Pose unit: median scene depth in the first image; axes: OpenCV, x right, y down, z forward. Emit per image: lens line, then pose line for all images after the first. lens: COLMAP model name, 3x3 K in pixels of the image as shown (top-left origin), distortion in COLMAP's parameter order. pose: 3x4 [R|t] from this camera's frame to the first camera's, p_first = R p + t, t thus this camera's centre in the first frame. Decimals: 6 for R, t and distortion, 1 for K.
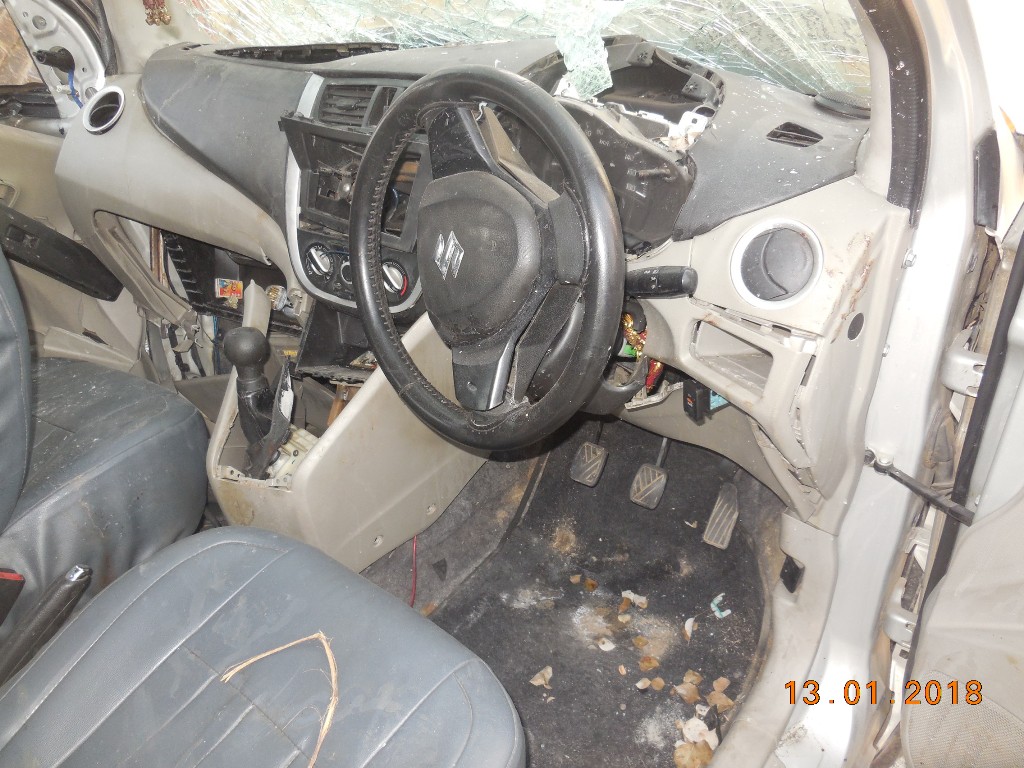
lens RADIAL K [[767.5, 0, 509.1], [0, 767.5, 381.8], [0, 0, 1]] dist [-0.002465, -0.002231]
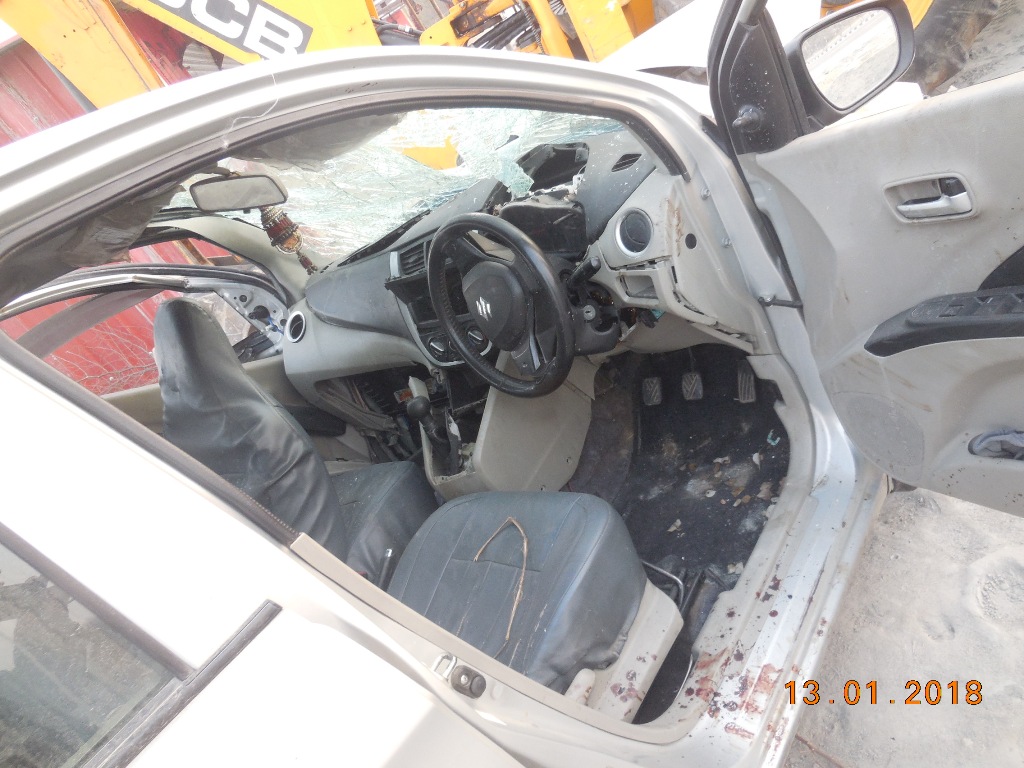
lens RADIAL K [[767.5, 0, 514.1], [0, 767.5, 383.6], [0, 0, 1]] dist [-0.002465, -0.002231]
pose [[0.875016, -0.437395, -0.207445, 0.199168], [0.419423, 0.898962, -0.126300, 0.182869], [0.241728, 0.023507, 0.970059, -0.553728]]
